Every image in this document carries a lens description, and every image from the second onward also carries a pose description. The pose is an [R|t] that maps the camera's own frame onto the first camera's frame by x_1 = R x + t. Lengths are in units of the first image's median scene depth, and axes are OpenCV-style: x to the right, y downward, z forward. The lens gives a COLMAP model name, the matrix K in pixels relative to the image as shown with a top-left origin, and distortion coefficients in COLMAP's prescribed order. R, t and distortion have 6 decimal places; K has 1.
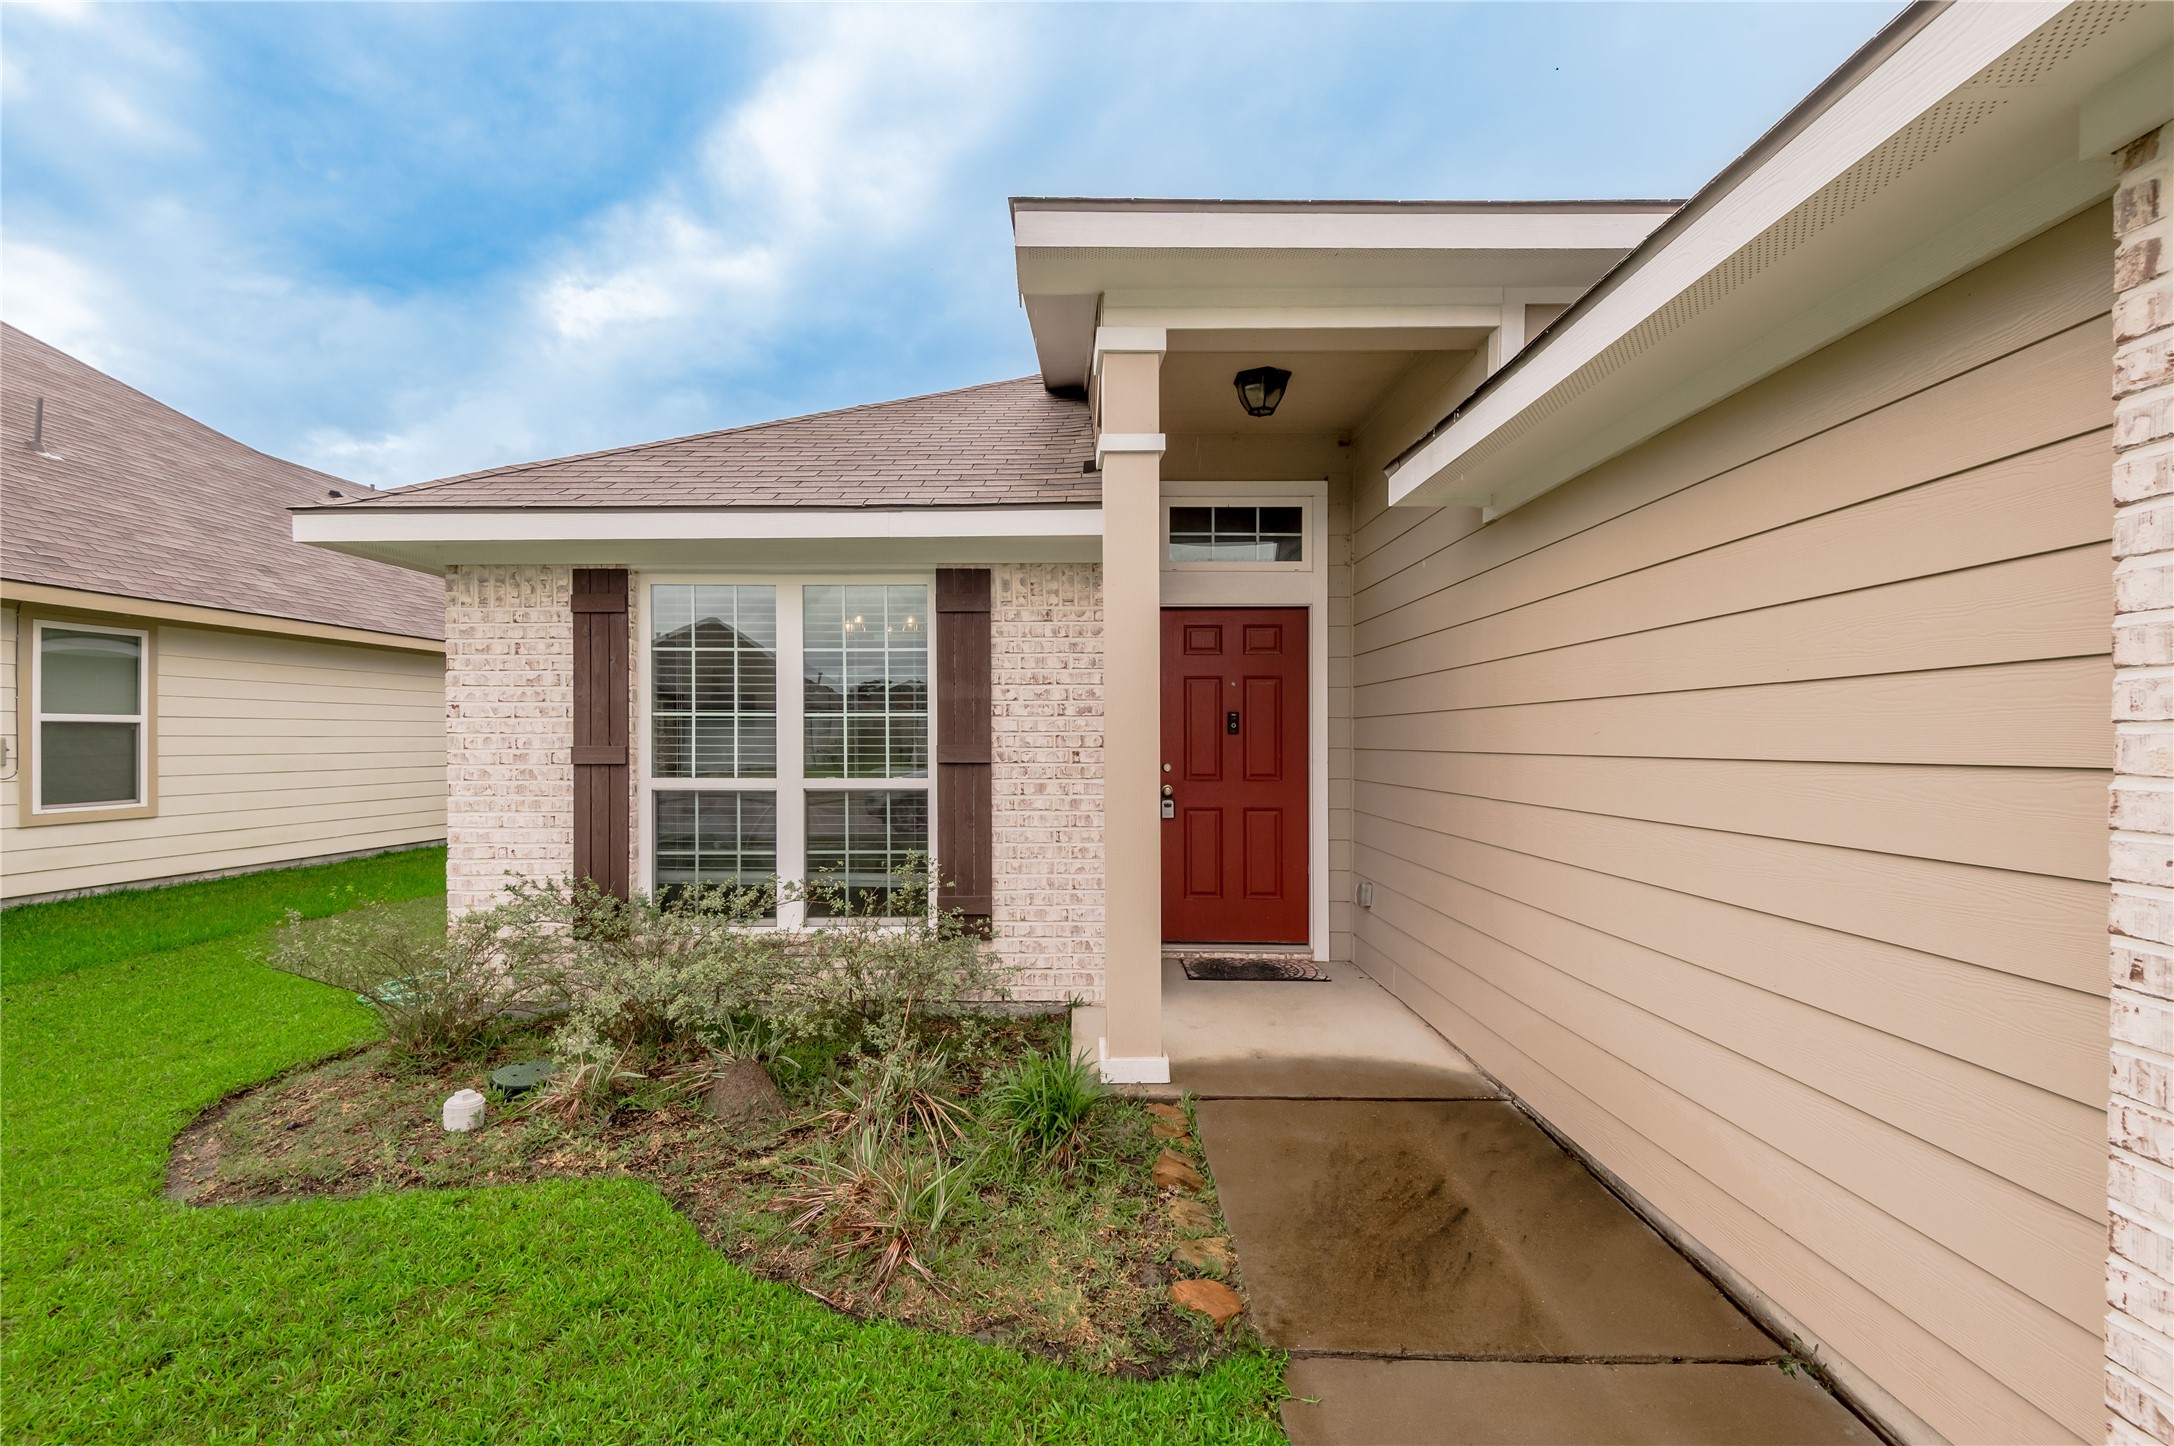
lens RADIAL K [[983.9, 0, 1081.4], [0, 983.9, 759.6], [0, 0, 1]] dist [0.033224, -0.028030]
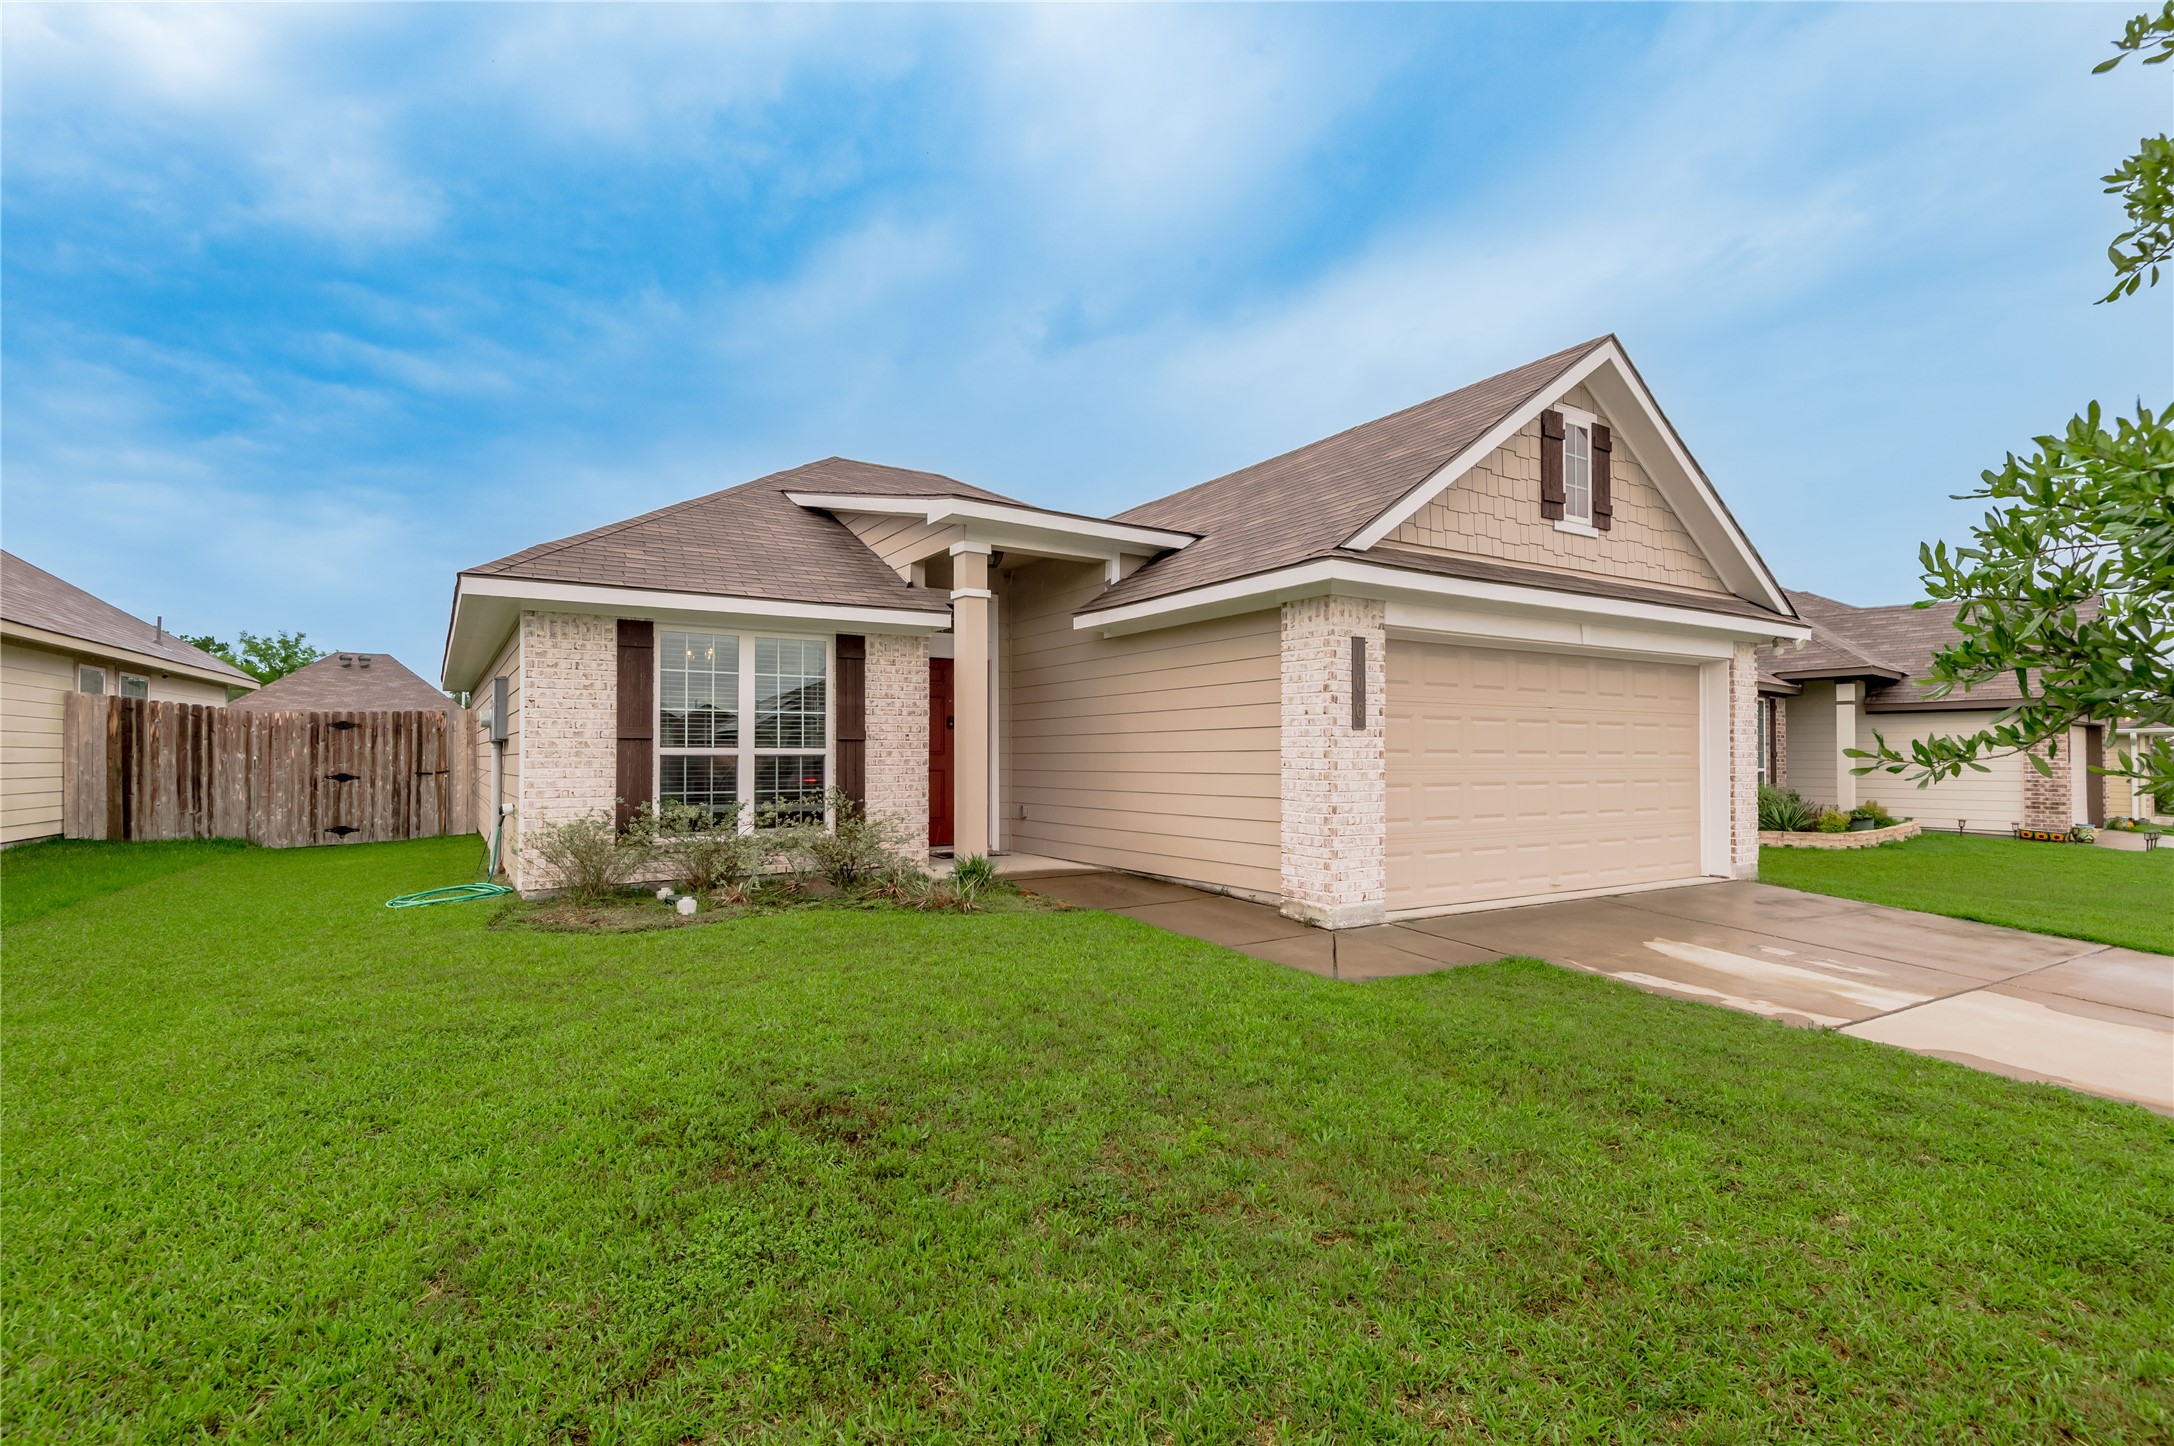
lens RADIAL K [[1013.3, 0, 1124.4], [0, 1013.3, 738.4], [0, 0, 1]] dist [0.036094, -0.016462]
pose [[0.821568, 0.009779, 0.570027, -0.781647], [0.013835, 0.999216, -0.037082, 0.078431], [-0.569943, 0.038352, 0.820789, -0.850461]]
